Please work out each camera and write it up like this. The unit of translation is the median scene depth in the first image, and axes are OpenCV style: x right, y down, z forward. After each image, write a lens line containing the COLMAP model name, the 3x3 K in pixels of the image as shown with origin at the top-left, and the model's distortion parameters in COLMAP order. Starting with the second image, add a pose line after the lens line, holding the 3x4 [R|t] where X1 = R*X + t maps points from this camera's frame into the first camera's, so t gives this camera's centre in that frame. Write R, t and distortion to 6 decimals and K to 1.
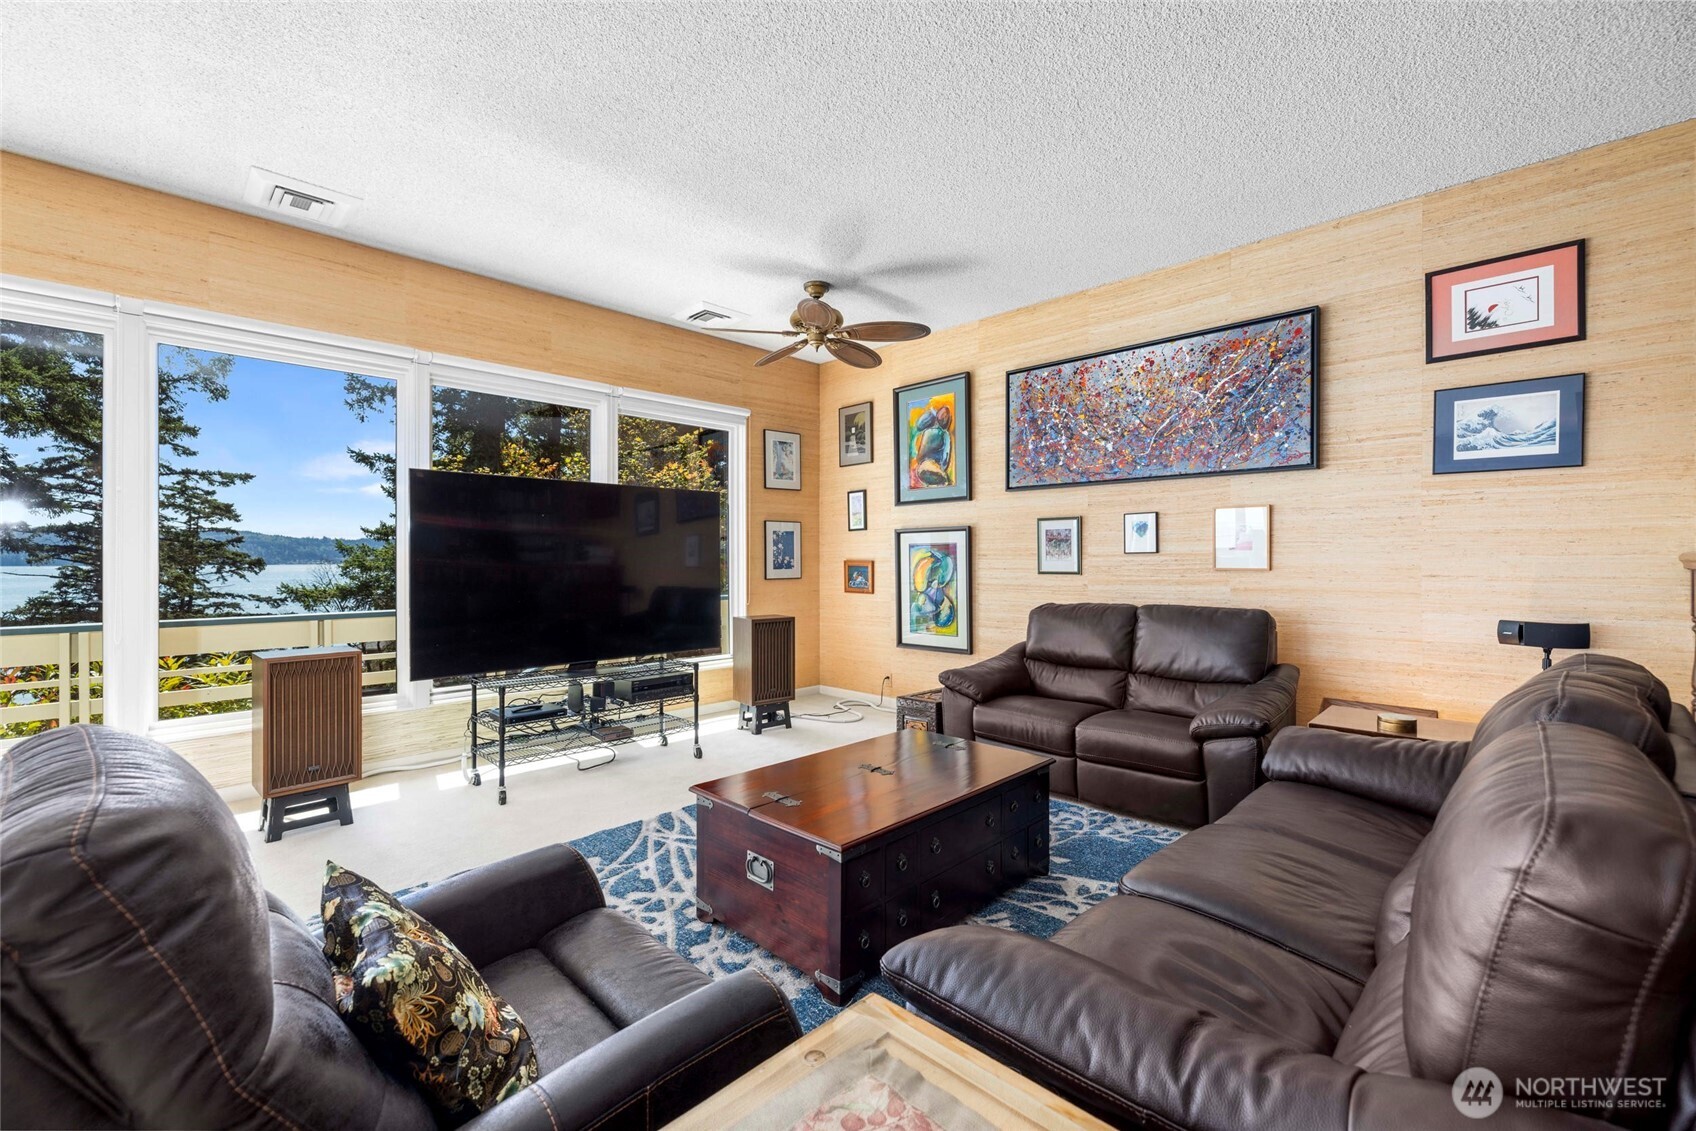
lens RADIAL K [[704.9, 0, 844.4], [0, 704.9, 556.2], [0, 0, 1]] dist [-0.001963, 0.000425]
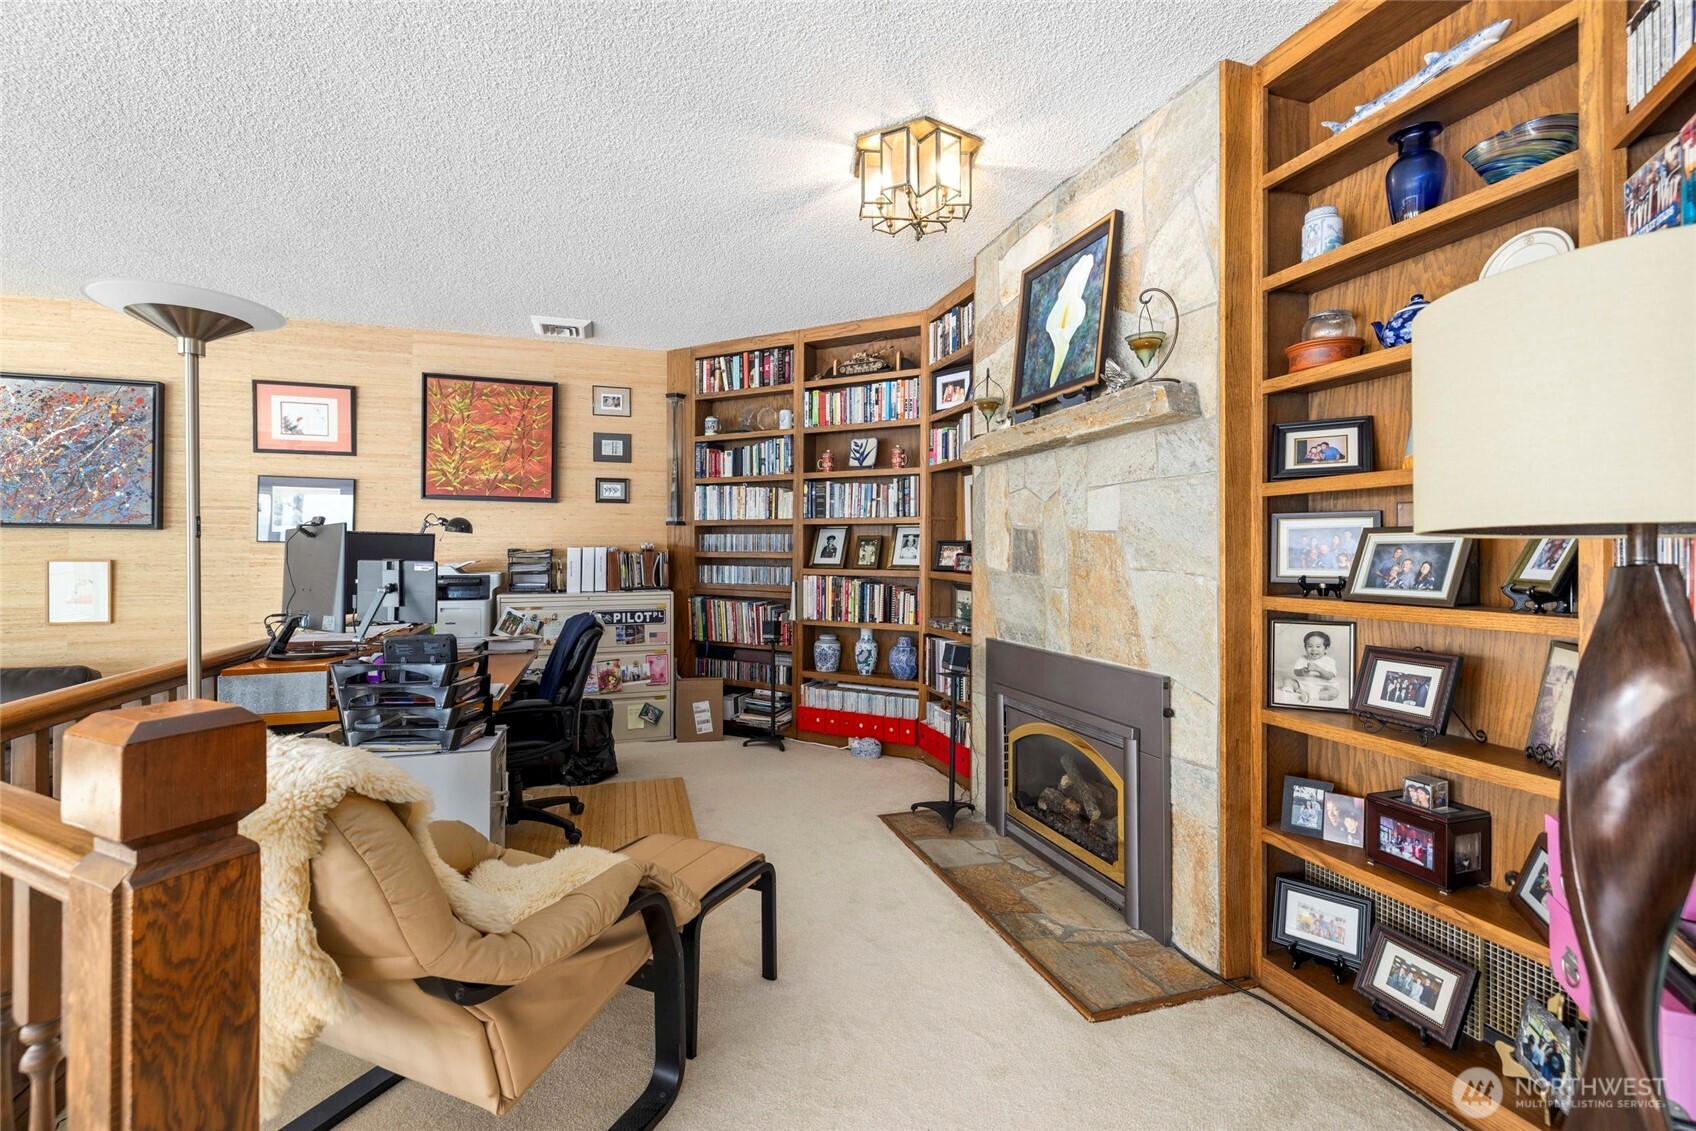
lens RADIAL K [[704.9, 0, 851.6], [0, 704.9, 553.2], [0, 0, 1]] dist [-0.001963, 0.000425]
pose [[0.462496, -0.003900, 0.886613, 0.168516], [-0.006842, 0.999945, 0.007968, -0.089262], [-0.886595, -0.009752, 0.462444, -0.408481]]
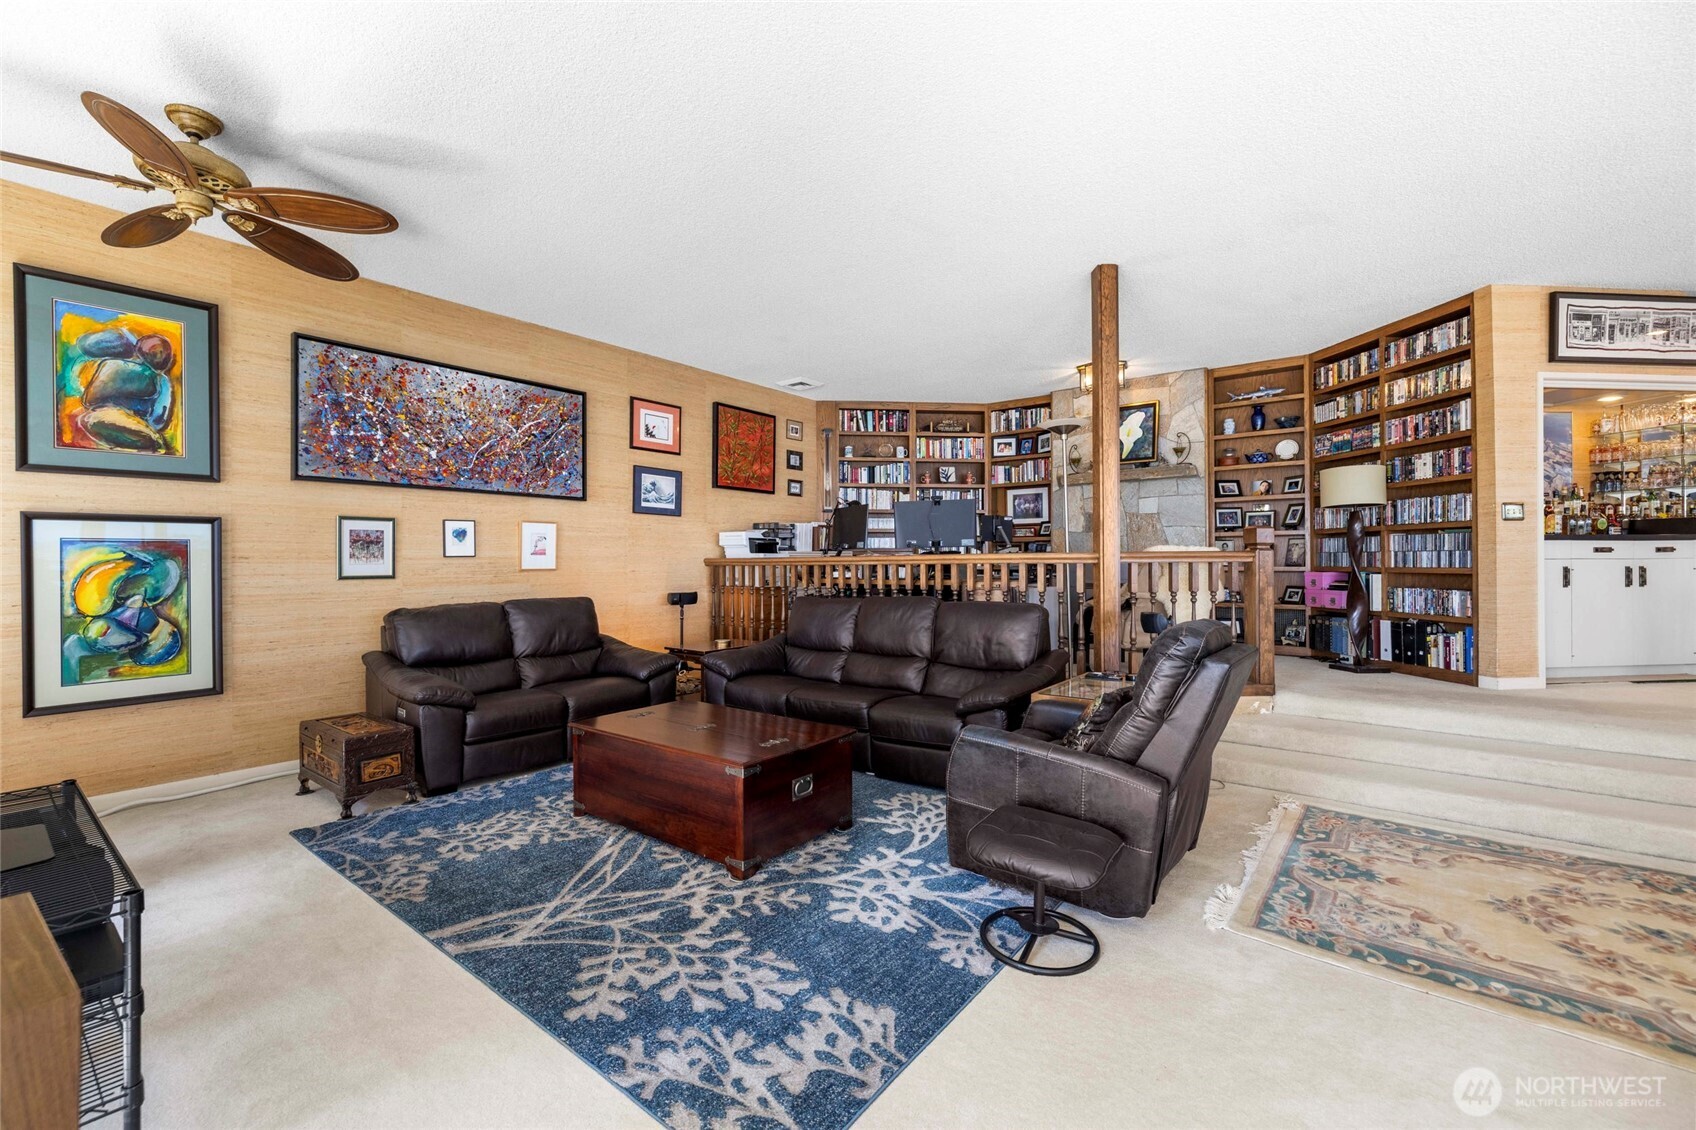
lens RADIAL K [[704.9, 0, 825.2], [0, 704.9, 560.0], [0, 0, 1]] dist [-0.001963, 0.000425]
pose [[-0.091168, 0.004014, 0.995827, -0.743605], [0.001239, 0.999992, -0.003917, 0.005888], [-0.995835, 0.000877, -0.091172, 0.542897]]
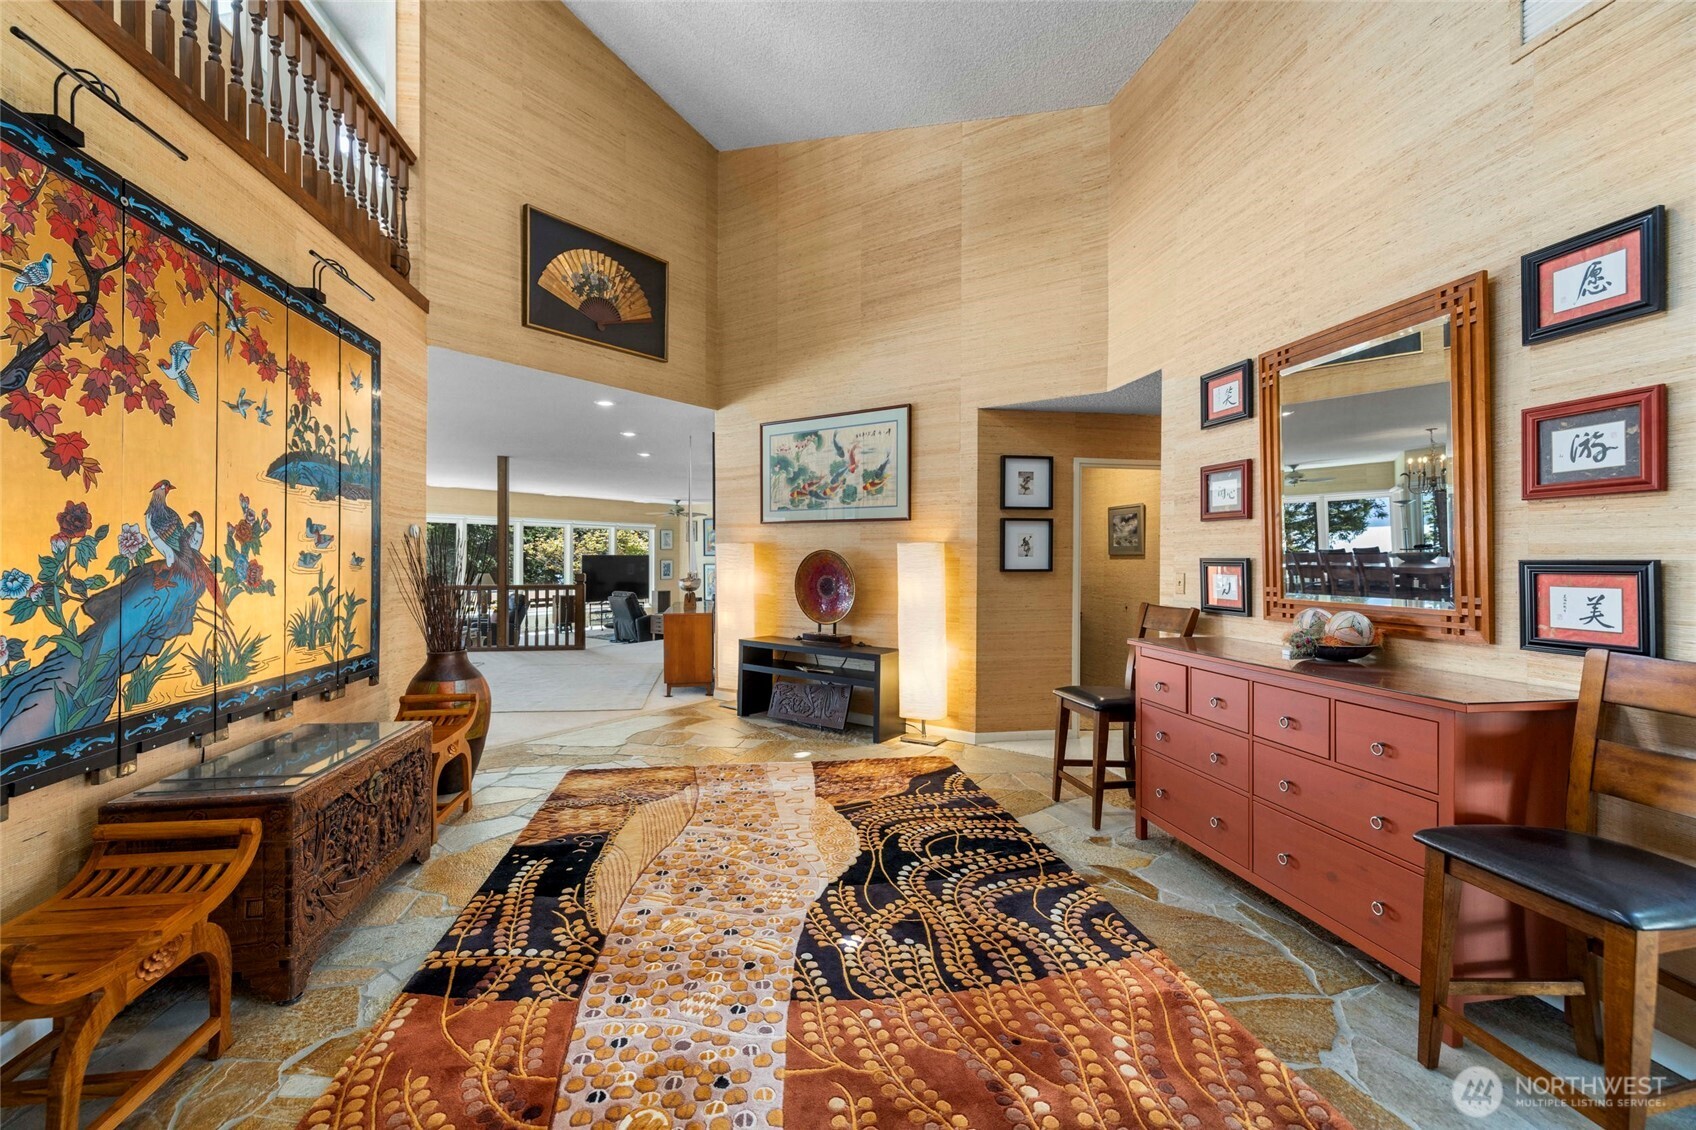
lens RADIAL K [[704.9, 0, 849.5], [0, 704.9, 555.7], [0, 0, 1]] dist [-0.001963, 0.000425]
pose [[0.984614, 0.000768, 0.174742, 0.224310], [-0.001125, 0.999997, 0.001942, -0.107231], [-0.174740, -0.002109, 0.984612, -3.016929]]
